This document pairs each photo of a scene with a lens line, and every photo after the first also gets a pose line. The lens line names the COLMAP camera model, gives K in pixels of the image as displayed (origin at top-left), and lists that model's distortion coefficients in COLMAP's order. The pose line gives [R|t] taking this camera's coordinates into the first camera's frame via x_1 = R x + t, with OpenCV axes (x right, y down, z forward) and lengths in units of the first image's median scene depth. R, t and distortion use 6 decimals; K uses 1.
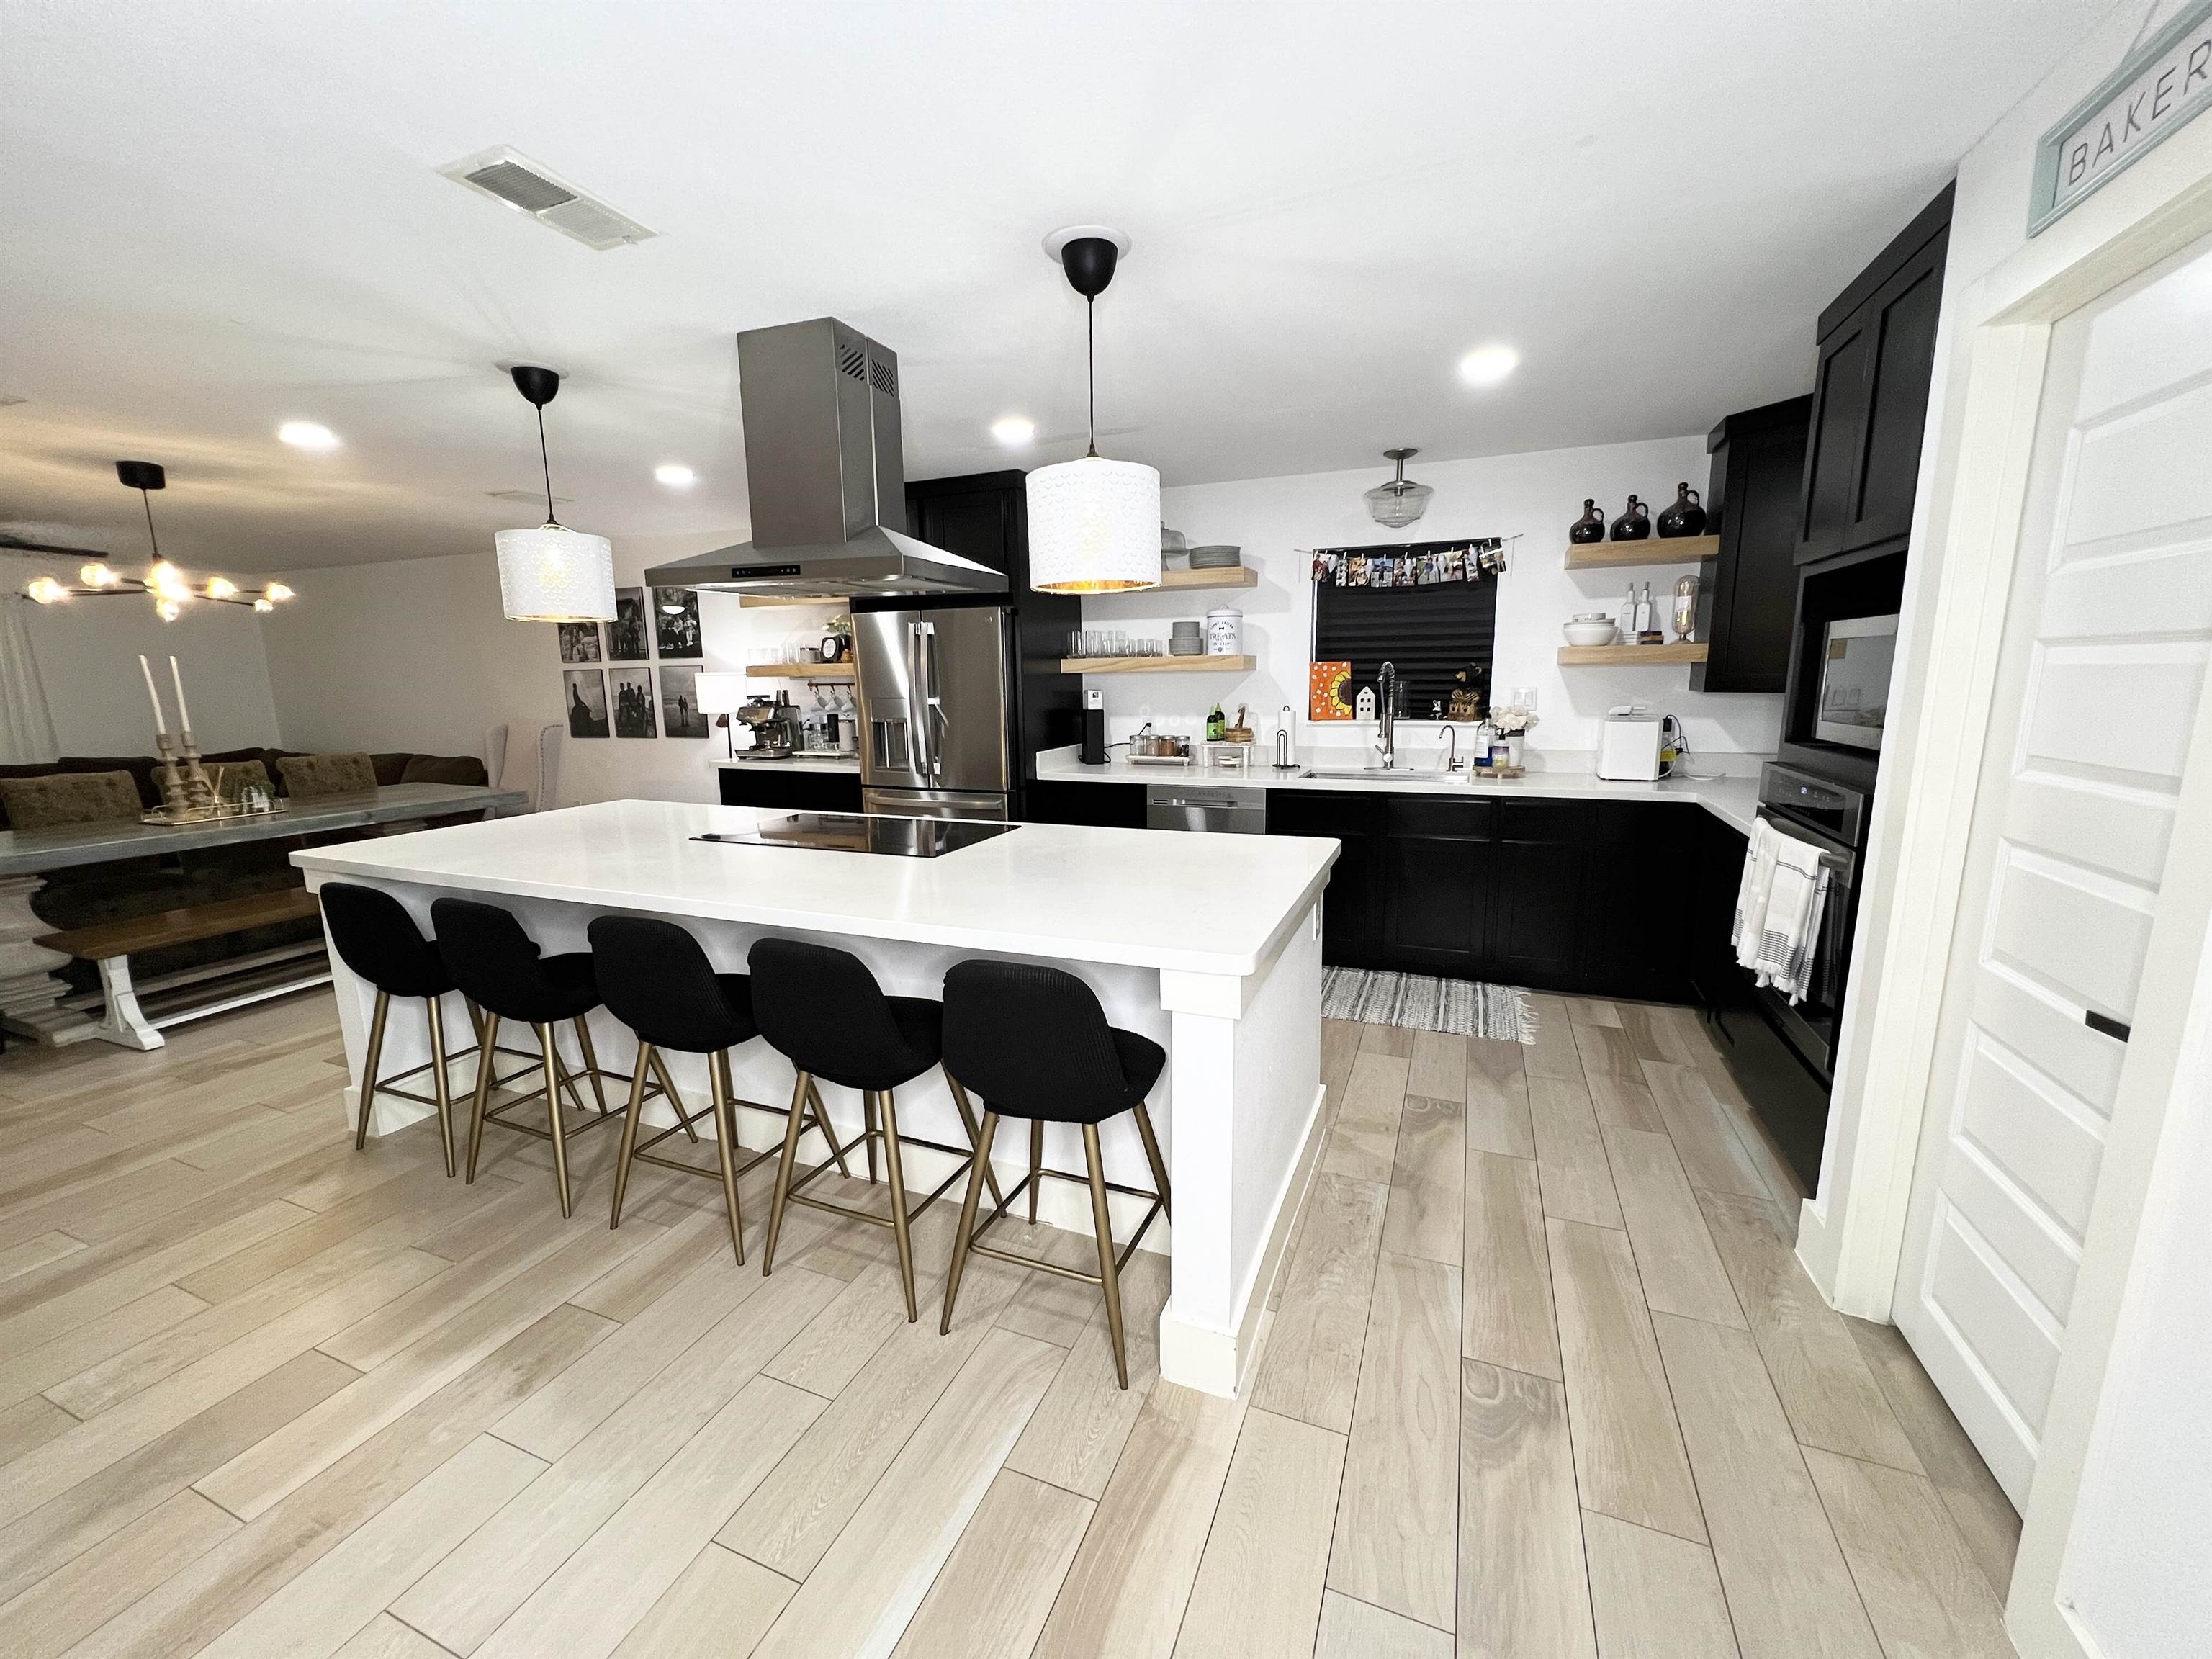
lens RADIAL K [[886.9, 0, 1088.8], [0, 886.9, 838.7], [0, 0, 1]] dist [-0.000953, -0.001432]
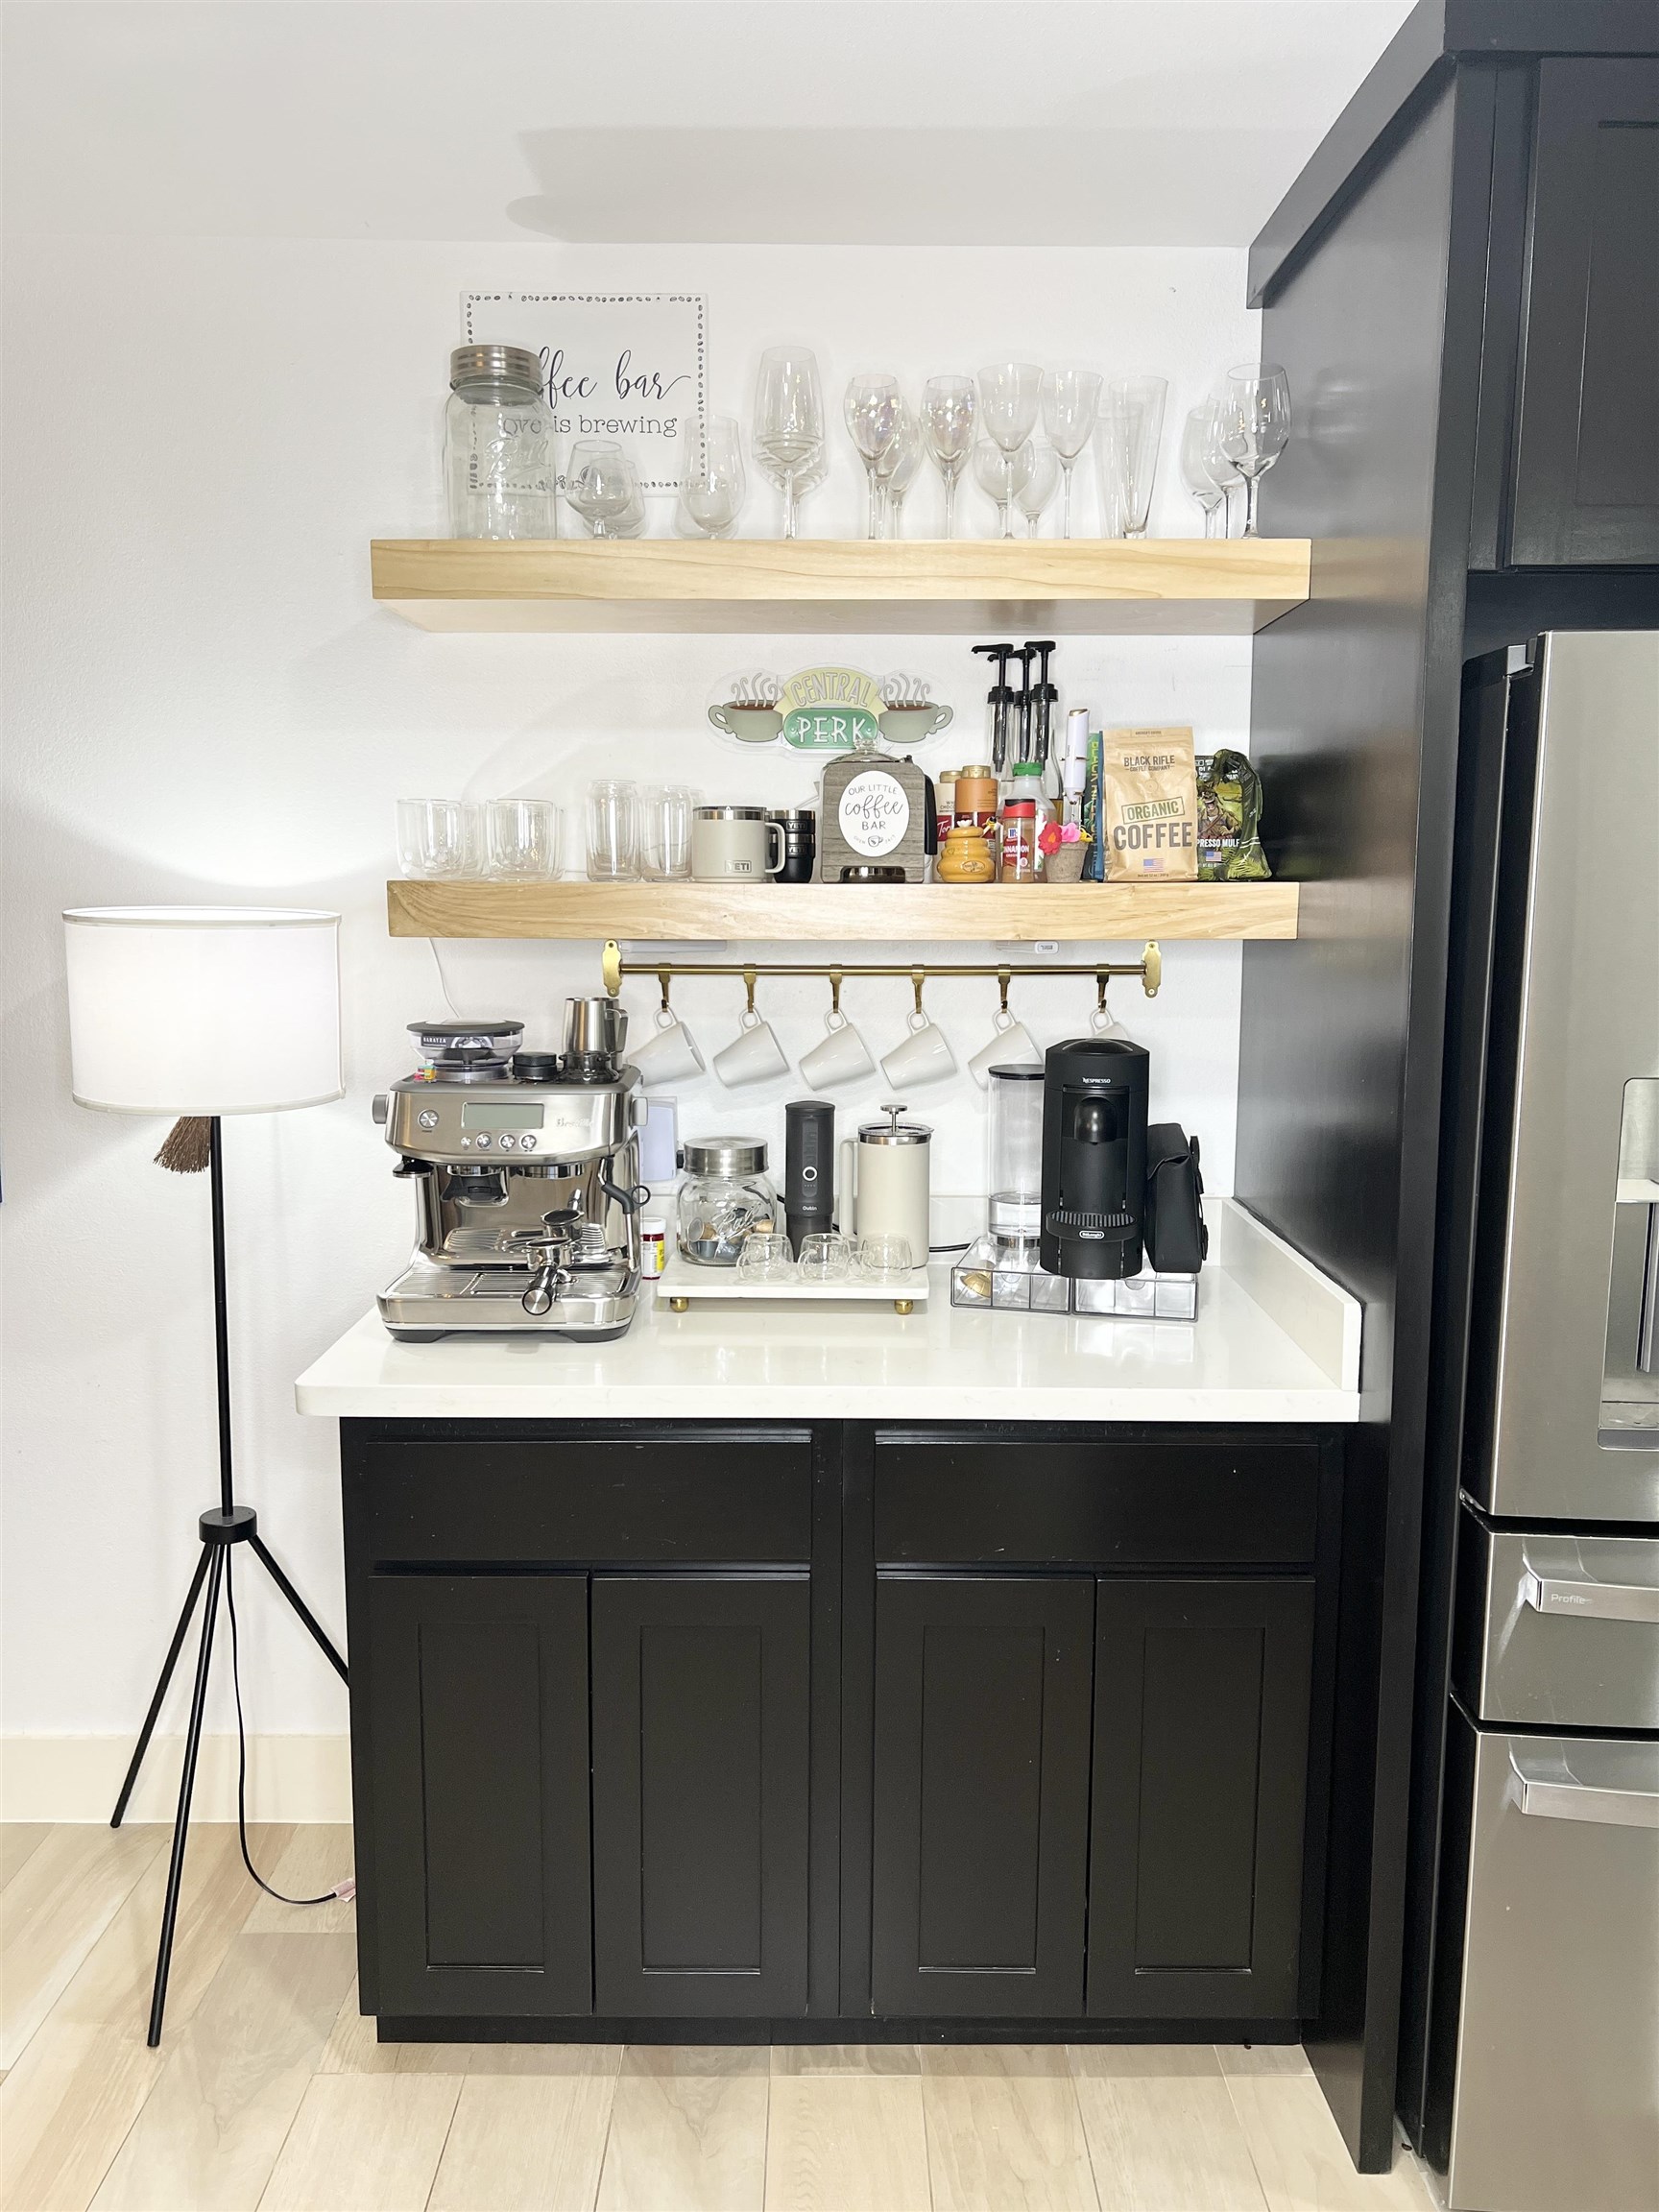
lens RADIAL K [[1789.3, 0, 836.5], [0, 1789.3, 1115.4], [0, 0, 1]] dist [-0.012572, -0.002289]
pose [[0.922245, -0.033197, 0.385179, -0.558829], [0.052444, 0.997840, -0.039569, -0.146248], [-0.383033, 0.056693, 0.921993, 0.713365]]
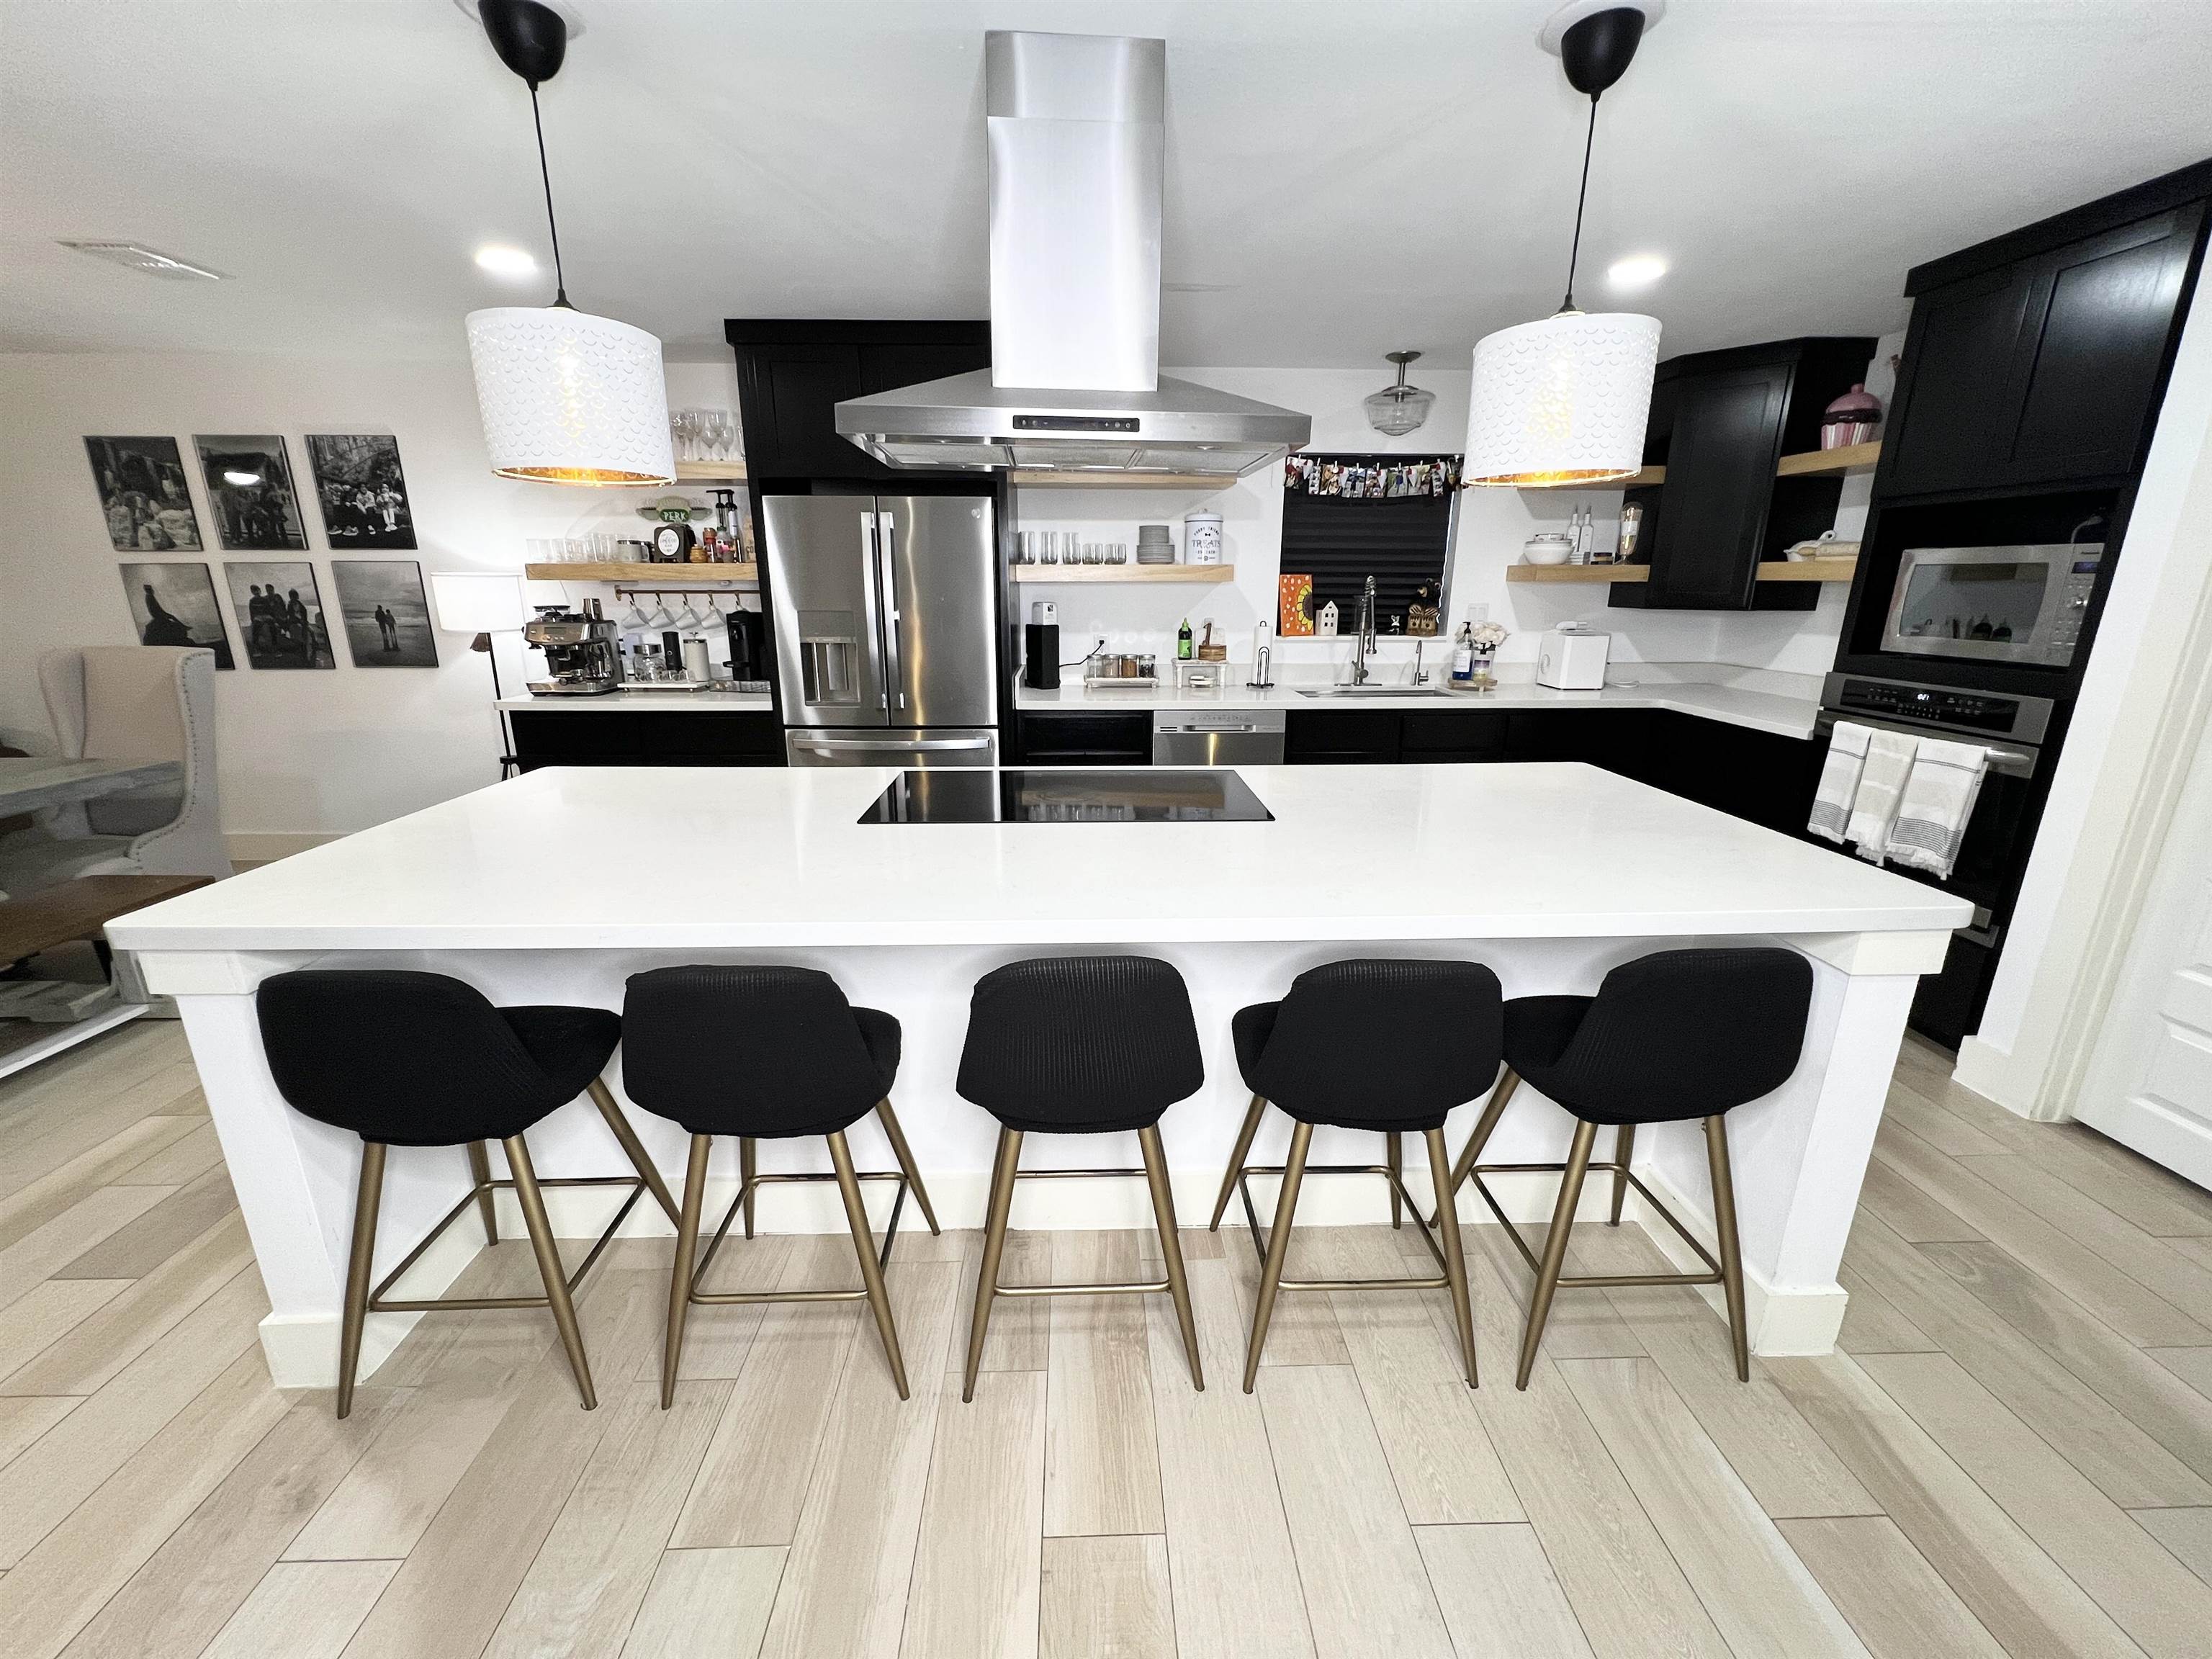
lens RADIAL K [[886.9, 0, 1106.6], [0, 886.9, 841.9], [0, 0, 1]] dist [-0.000953, -0.001432]
pose [[0.910751, -0.100933, 0.400431, -0.331187], [0.060551, 0.991830, 0.112283, -0.030597], [-0.408492, -0.078015, 0.909422, 0.178428]]
